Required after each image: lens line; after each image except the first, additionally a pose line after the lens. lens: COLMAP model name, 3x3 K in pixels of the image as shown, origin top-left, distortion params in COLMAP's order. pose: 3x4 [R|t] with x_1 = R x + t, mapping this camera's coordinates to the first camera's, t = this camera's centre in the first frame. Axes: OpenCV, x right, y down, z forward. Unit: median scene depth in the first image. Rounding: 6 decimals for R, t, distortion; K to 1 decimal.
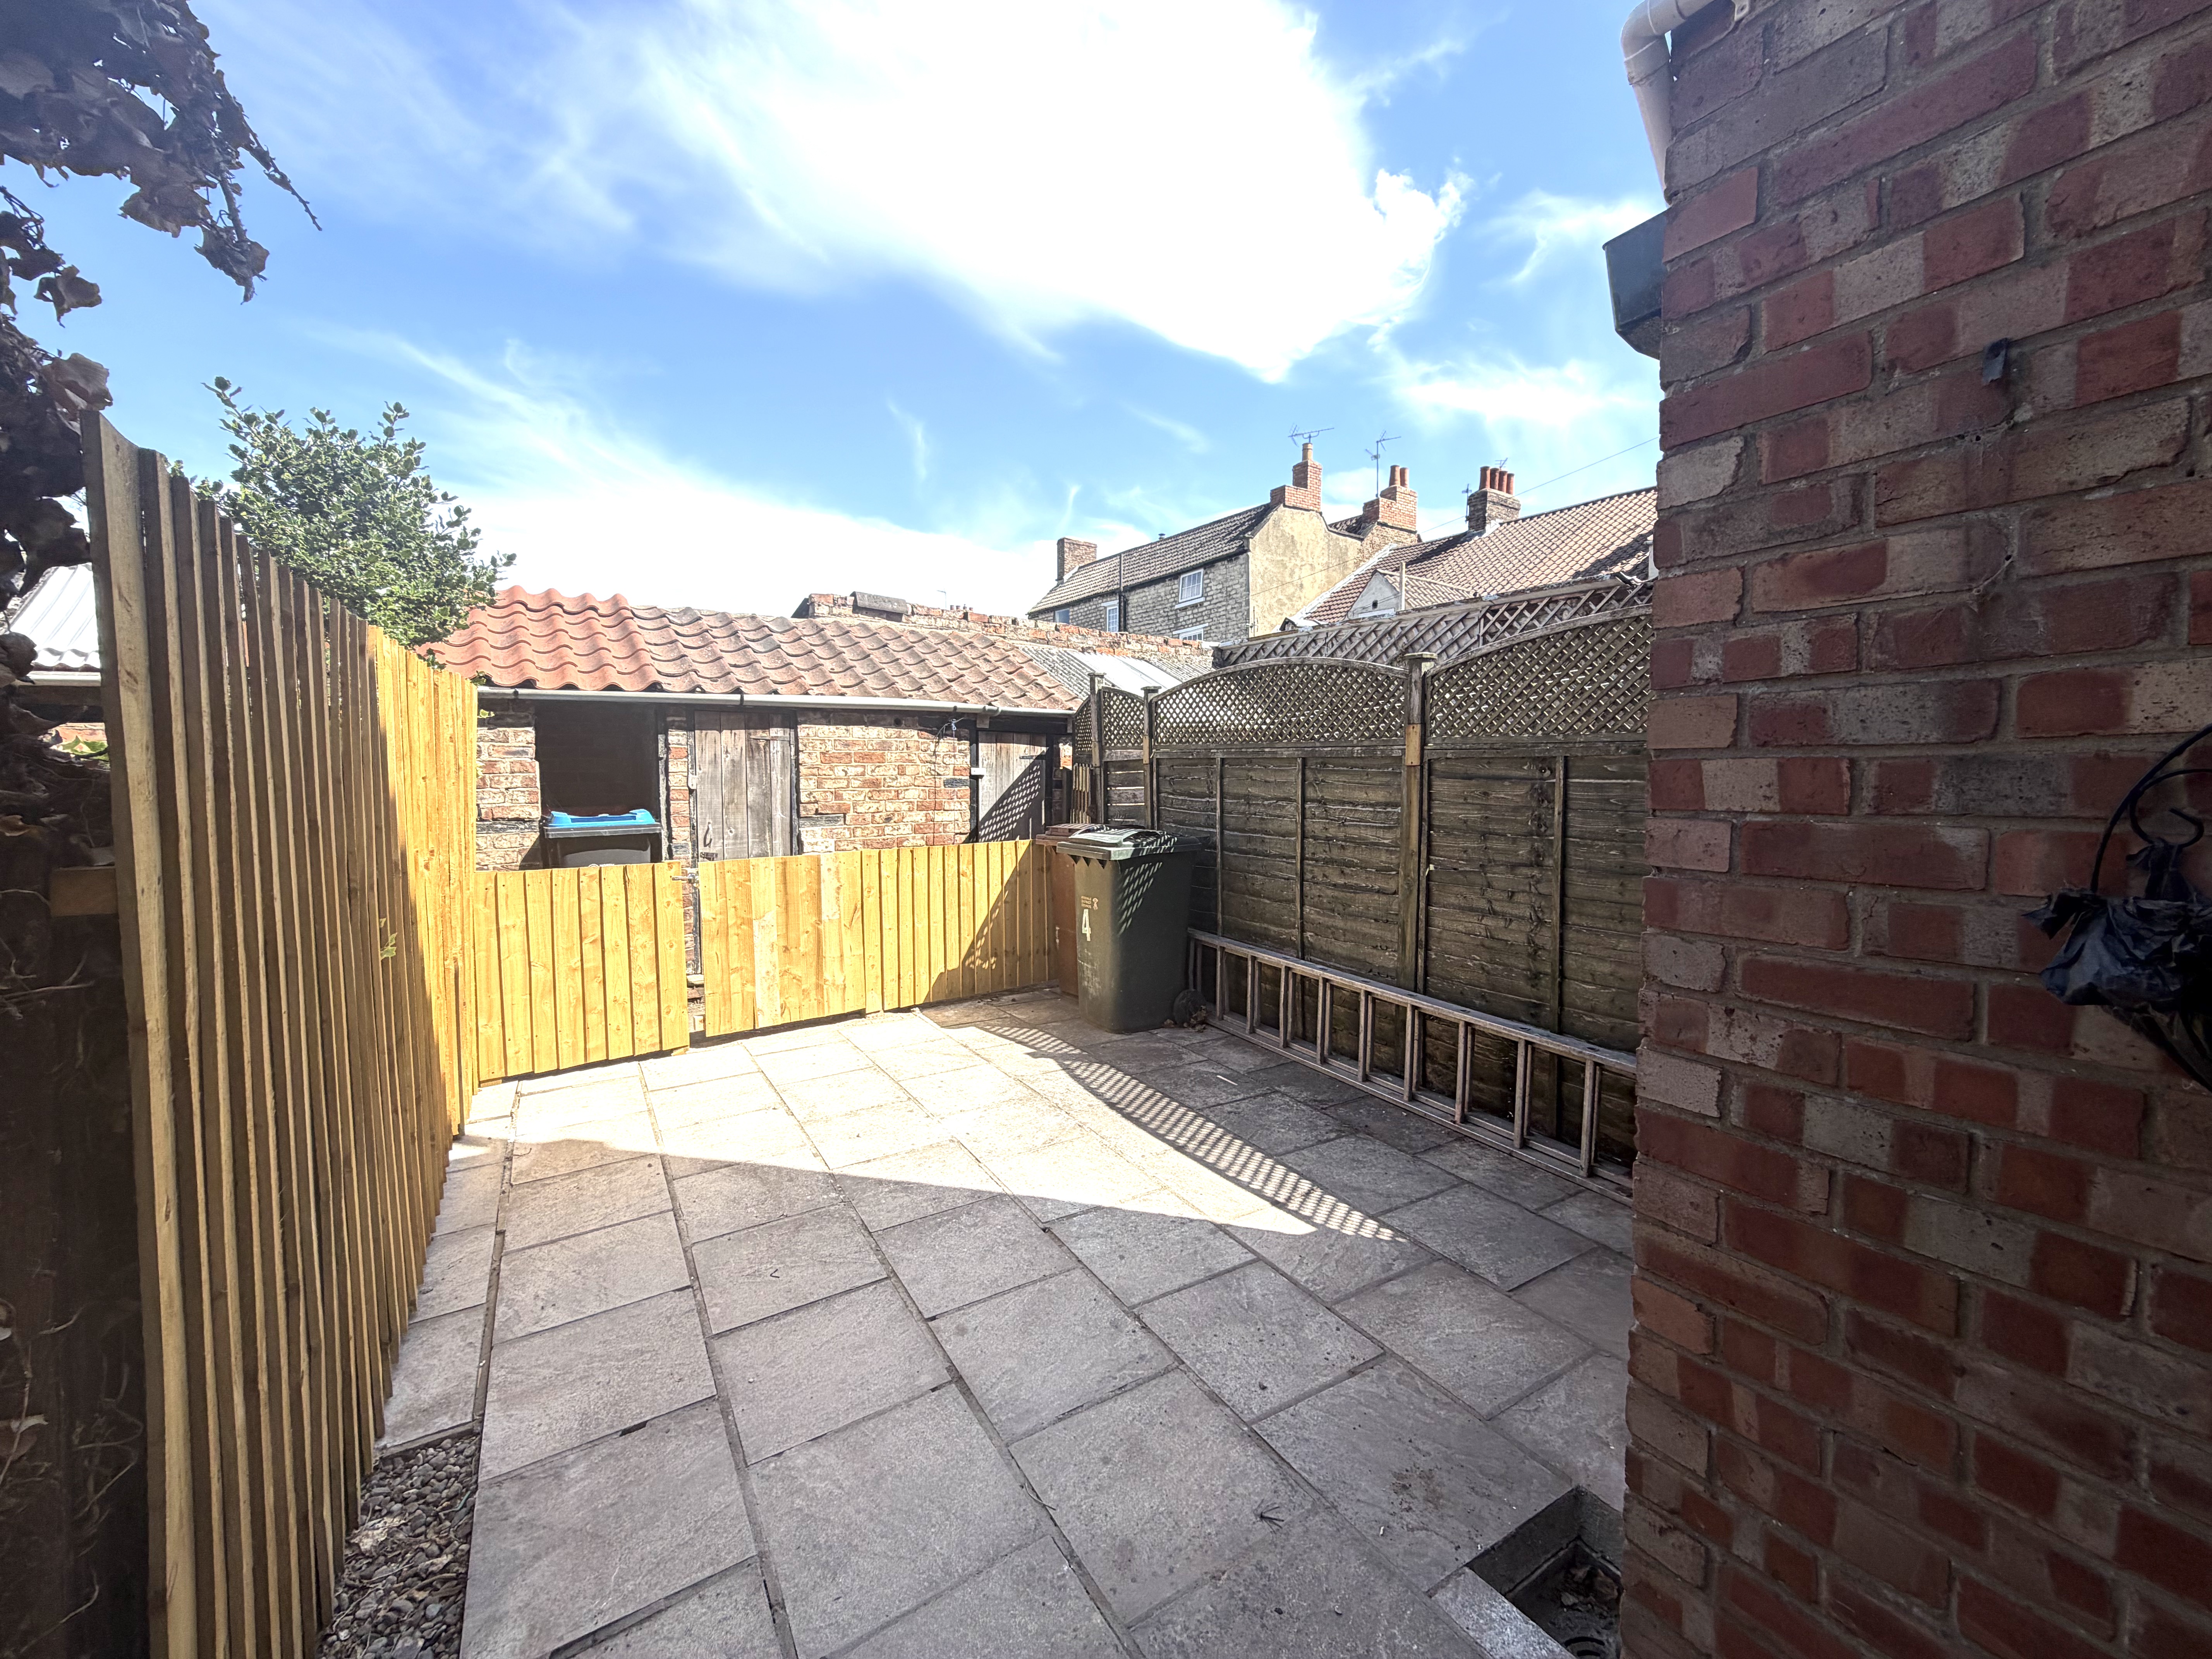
lens RADIAL K [[878.3, 0, 1100.2], [0, 878.3, 827.6], [0, 0, 1]] dist [0.002679, 0.000100]
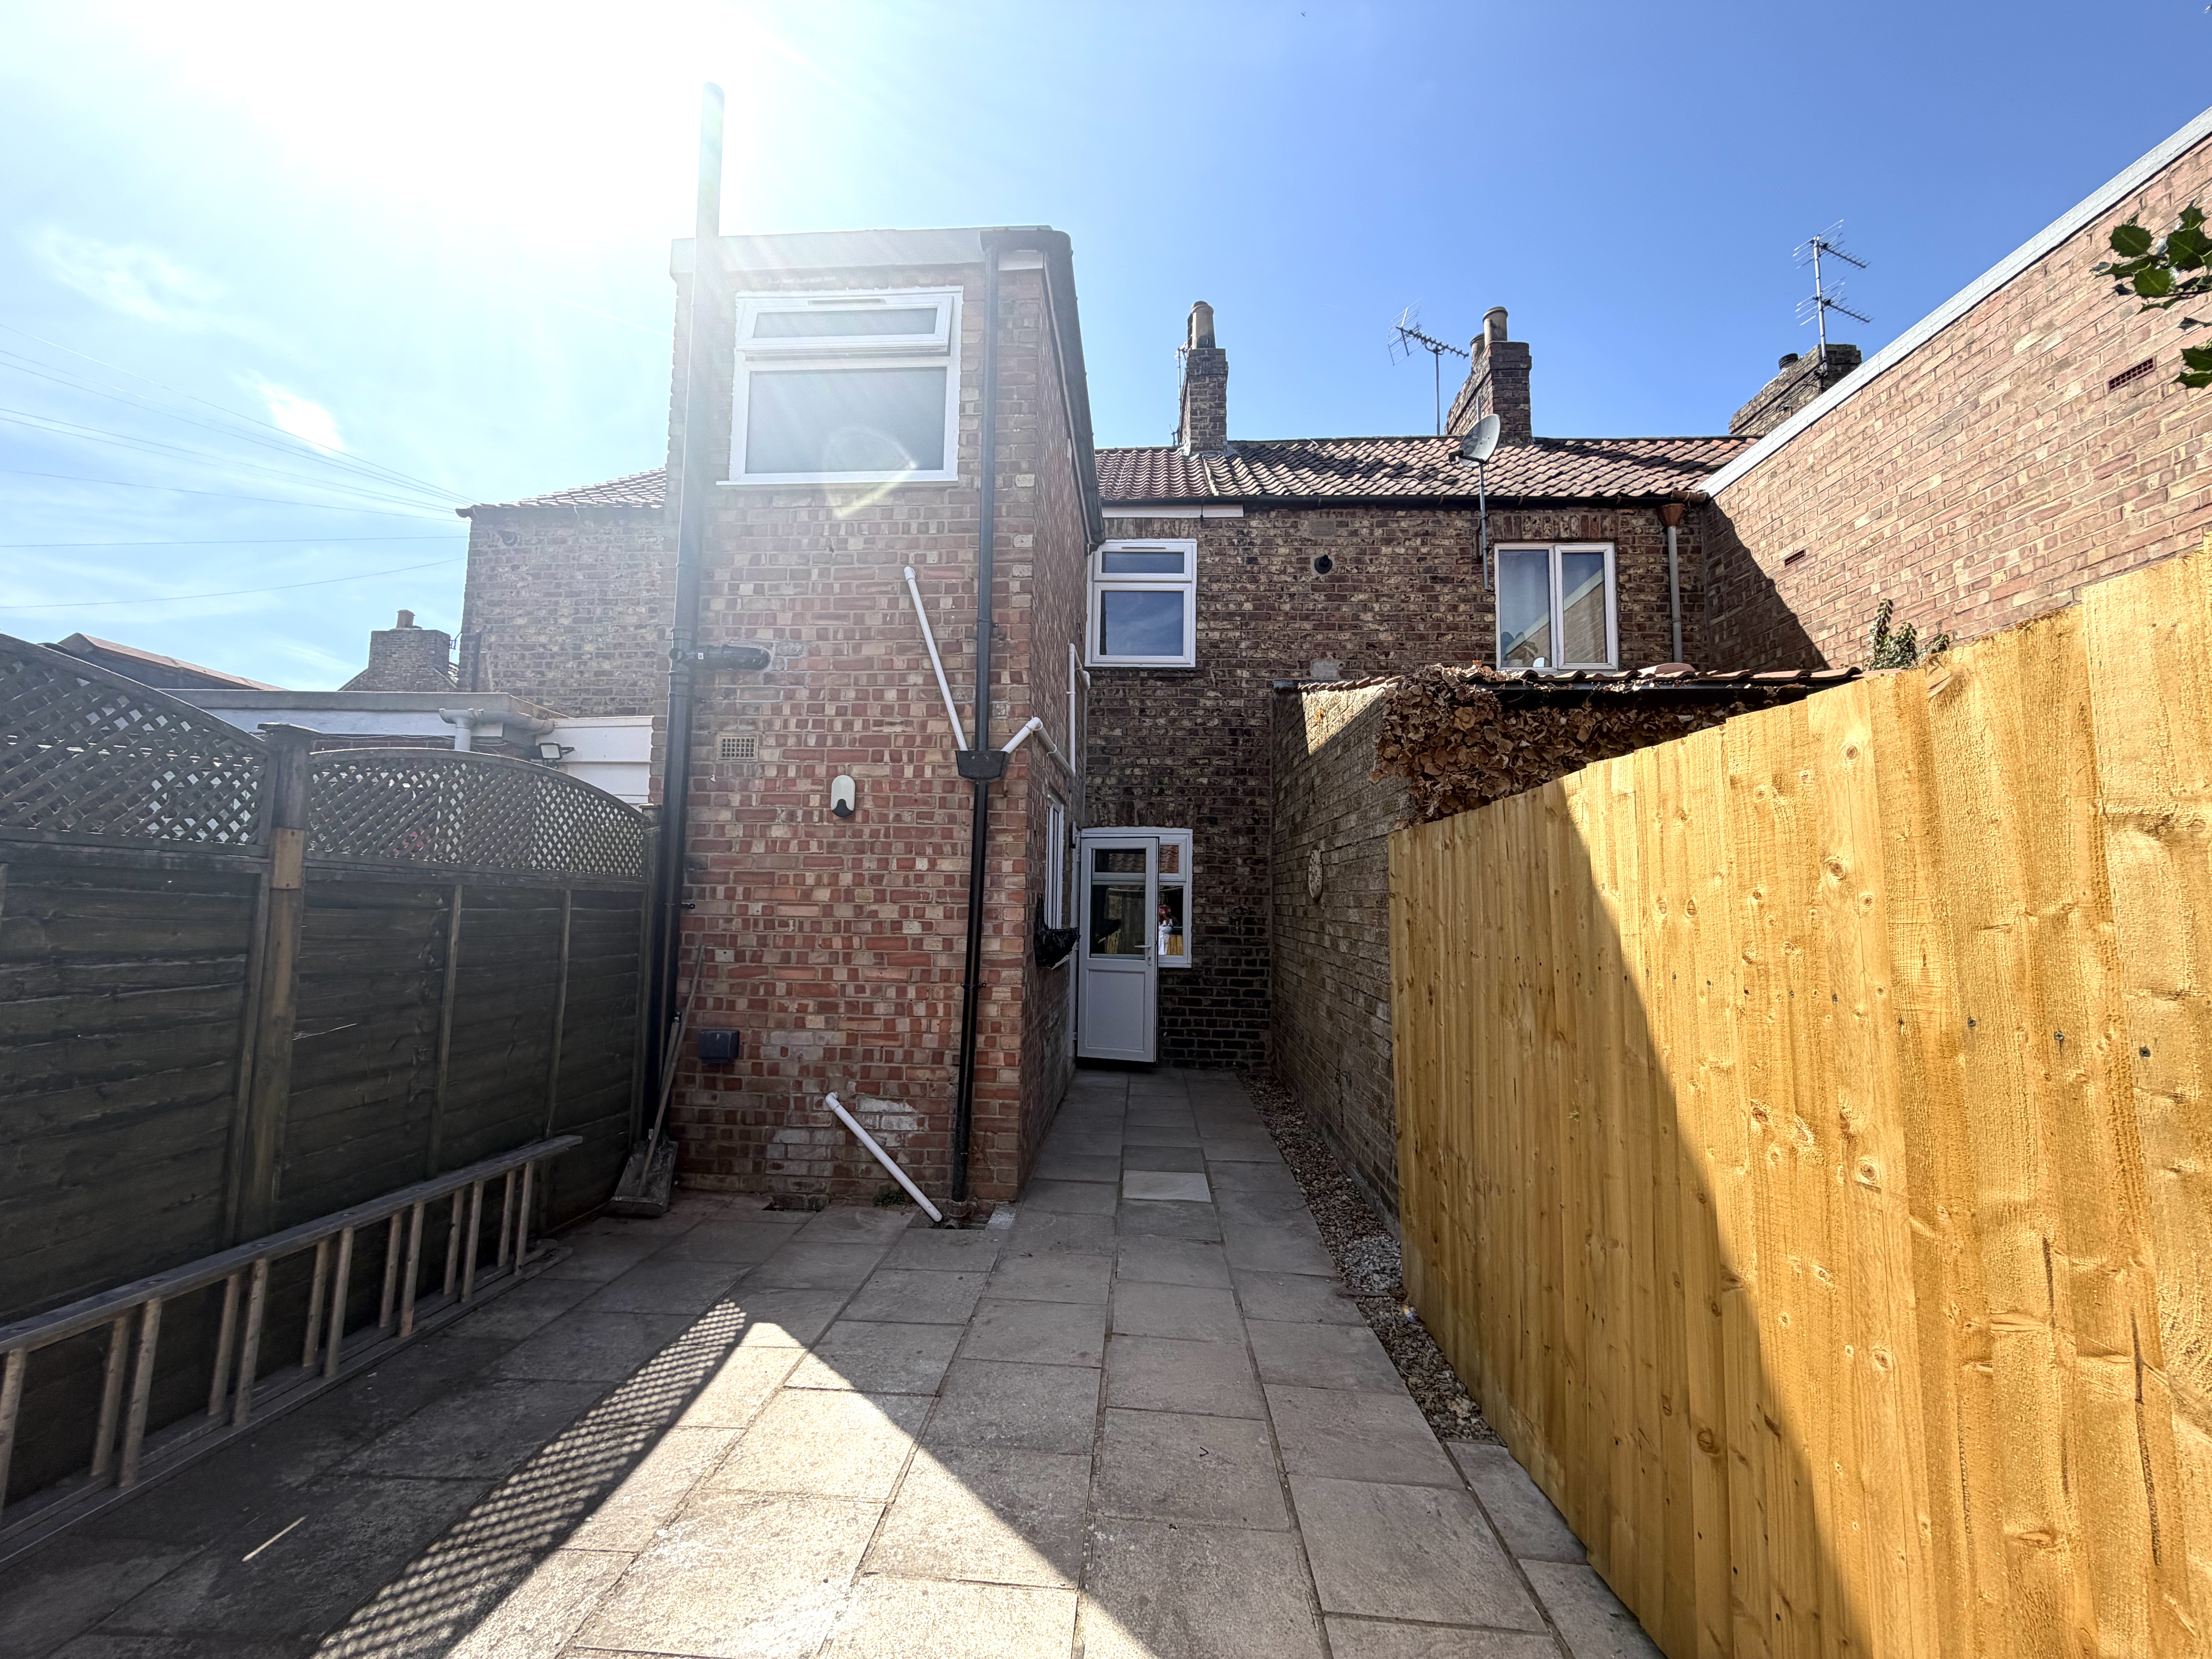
lens RADIAL K [[878.3, 0, 1100.2], [0, 878.3, 827.6], [0, 0, 1]] dist [0.002679, 0.000100]
pose [[-0.822257, 0.035656, 0.567998, -0.692803], [0.016549, 0.999111, -0.038761, -0.103829], [-0.568875, -0.022472, -0.822117, 1.531874]]
